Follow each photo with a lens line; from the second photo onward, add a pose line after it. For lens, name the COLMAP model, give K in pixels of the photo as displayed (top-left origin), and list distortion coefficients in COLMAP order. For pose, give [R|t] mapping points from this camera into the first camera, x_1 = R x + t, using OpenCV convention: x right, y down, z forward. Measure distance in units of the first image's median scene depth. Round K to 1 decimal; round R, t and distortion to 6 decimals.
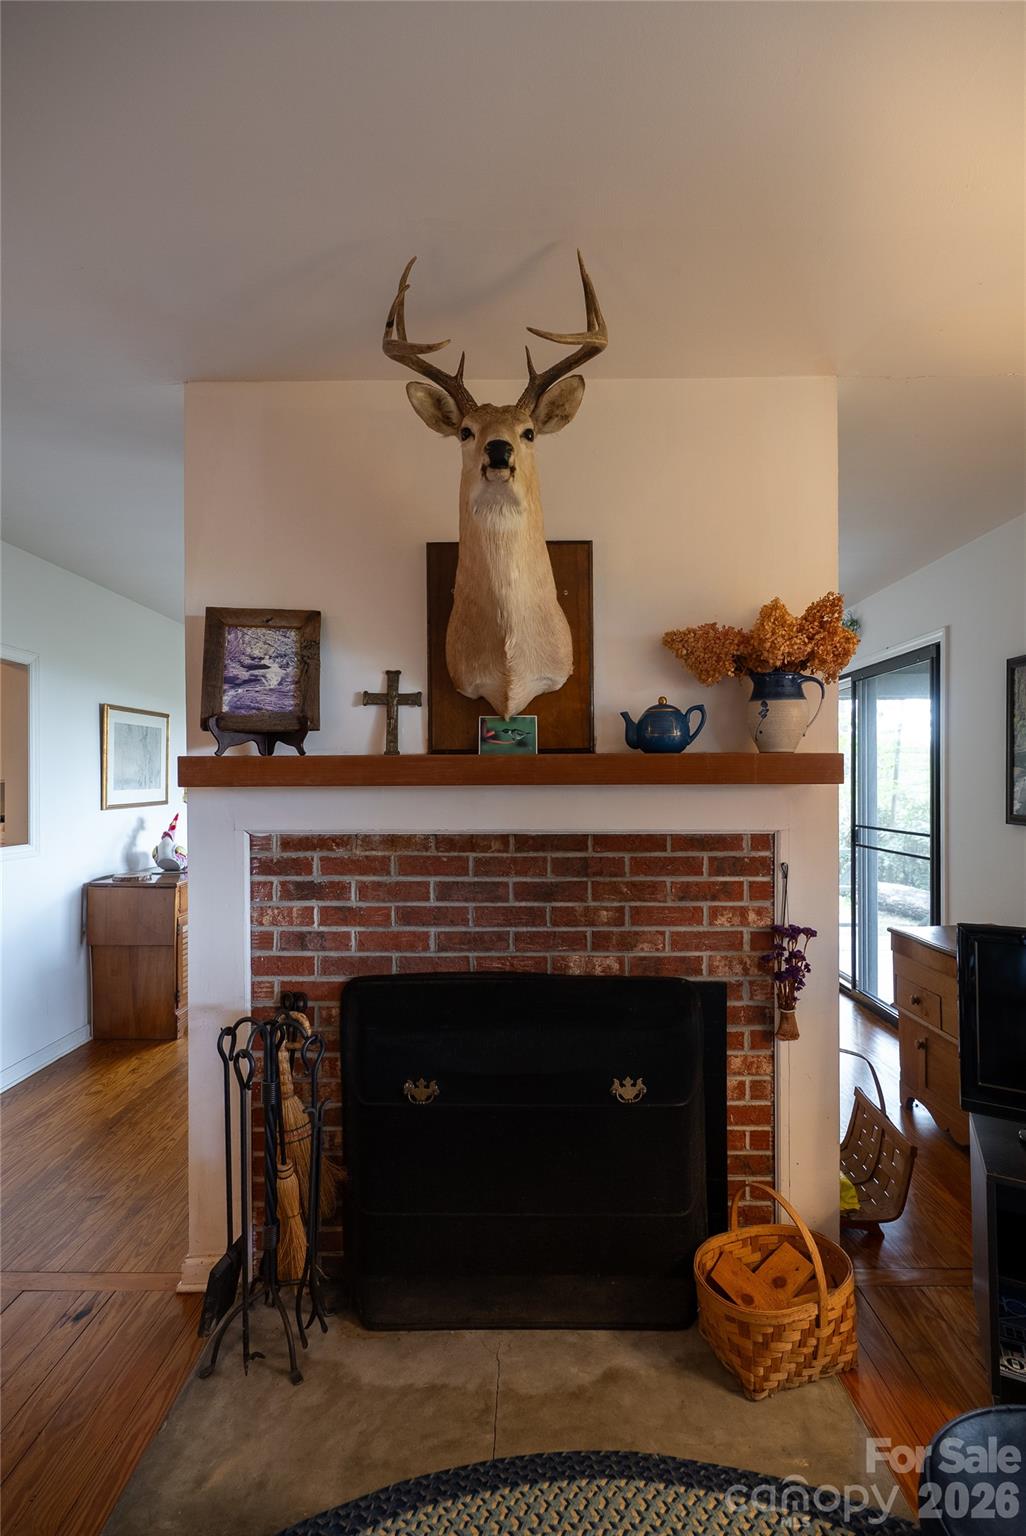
lens RADIAL K [[694.4, 0, 519.0], [0, 694.4, 780.5], [0, 0, 1]] dist [-0.000109, 0.000274]
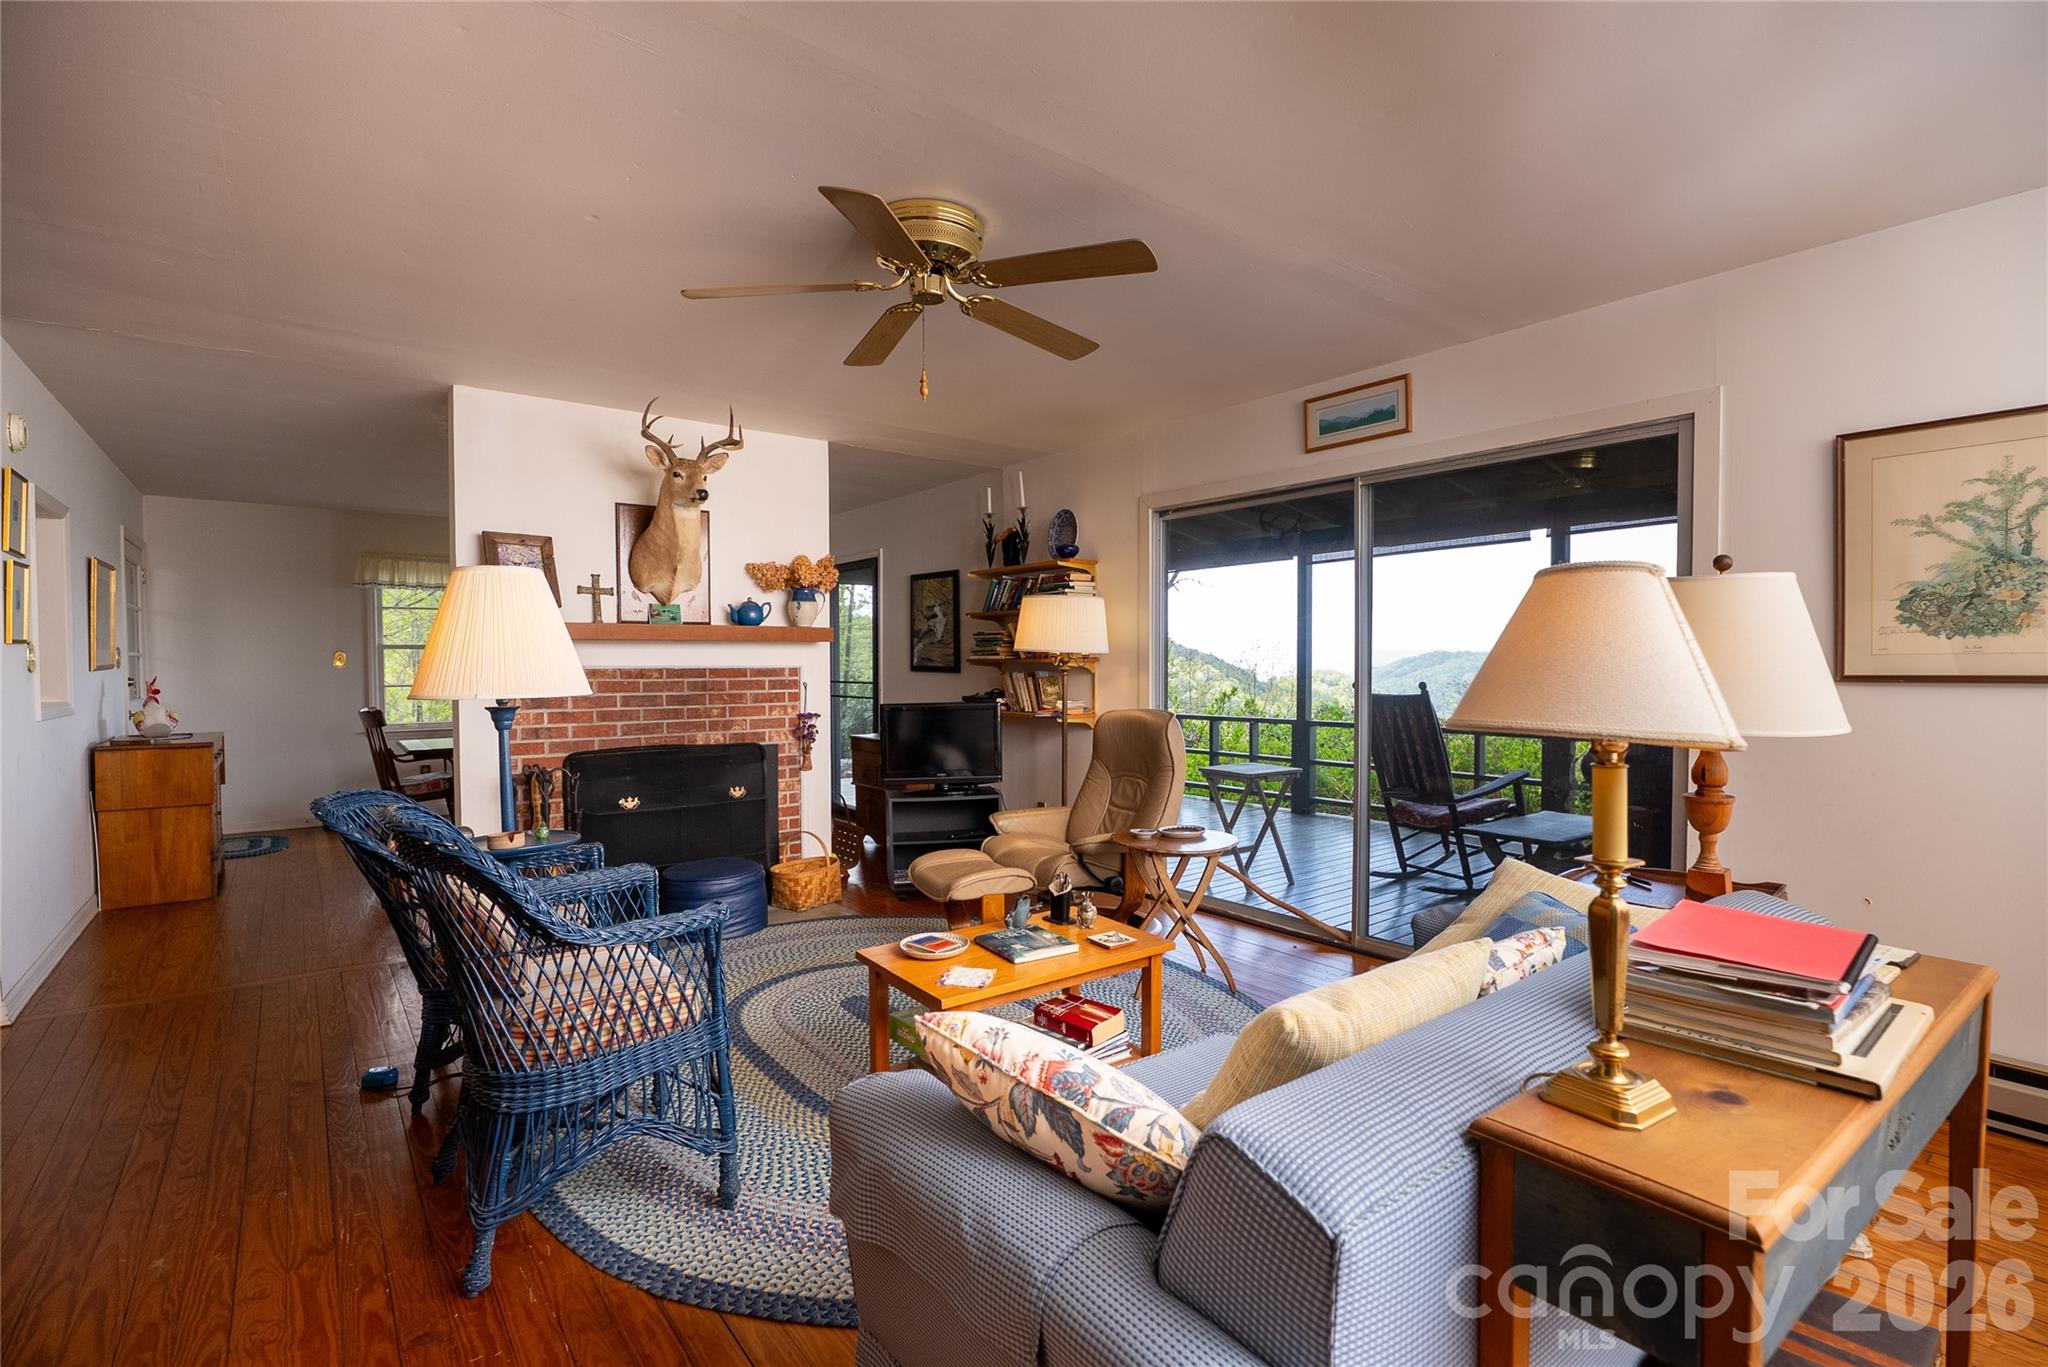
lens RADIAL K [[925.9, 0, 1032.1], [0, 925.9, 682.6], [0, 0, 1]] dist [-0.000109, 0.000274]
pose [[0.768839, -0.014308, 0.639282, -0.813363], [0.000131, 0.999753, 0.022218, 0.060427], [-0.639442, -0.016999, 0.768651, -1.456549]]
